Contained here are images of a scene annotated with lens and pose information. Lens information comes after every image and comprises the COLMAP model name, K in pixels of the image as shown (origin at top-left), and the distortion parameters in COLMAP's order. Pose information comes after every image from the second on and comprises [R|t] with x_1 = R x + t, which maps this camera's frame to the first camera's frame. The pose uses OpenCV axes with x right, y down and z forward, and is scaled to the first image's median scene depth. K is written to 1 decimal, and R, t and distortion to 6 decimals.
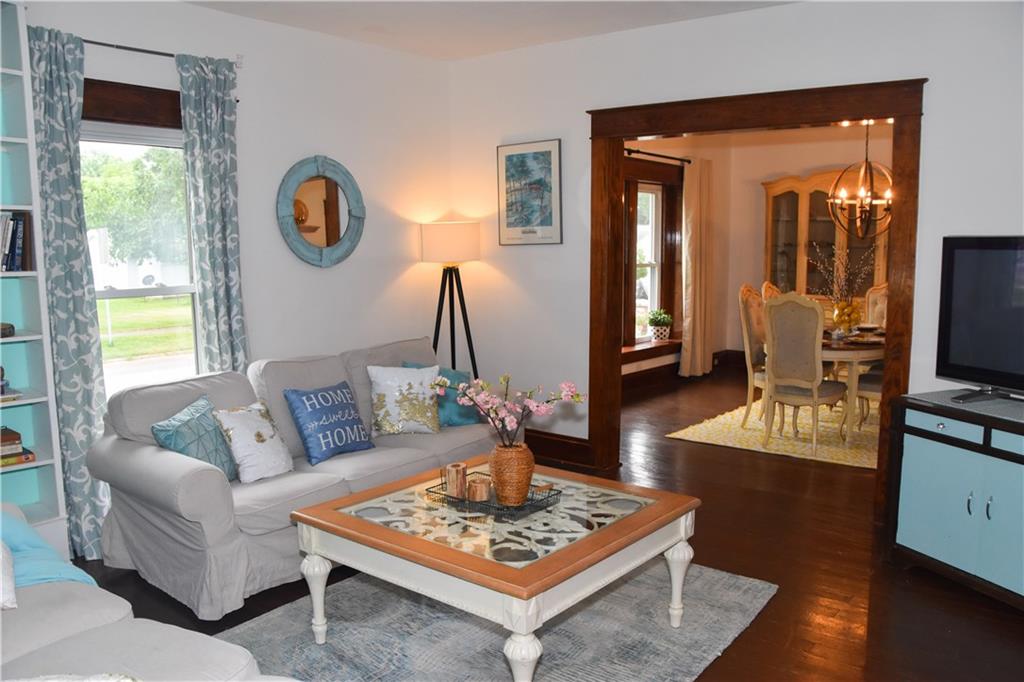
lens RADIAL K [[823.7, 0, 515.0], [0, 823.7, 352.9], [0, 0, 1]] dist [-0.168892, 0.139290]
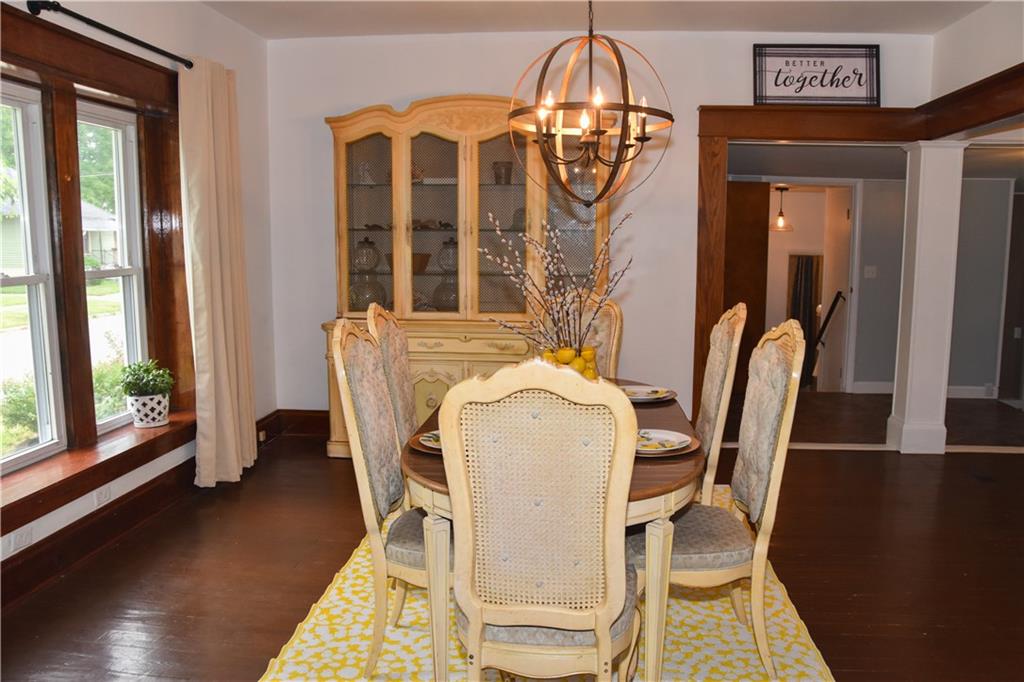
lens RADIAL K [[823.7, 0, 515.0], [0, 823.7, 352.9], [0, 0, 1]] dist [-0.168892, 0.139290]
pose [[0.838934, -0.076294, 0.538859, 0.103054], [0.070939, 0.997008, 0.030718, -0.056574], [-0.539590, 0.012455, 0.841836, 0.465171]]
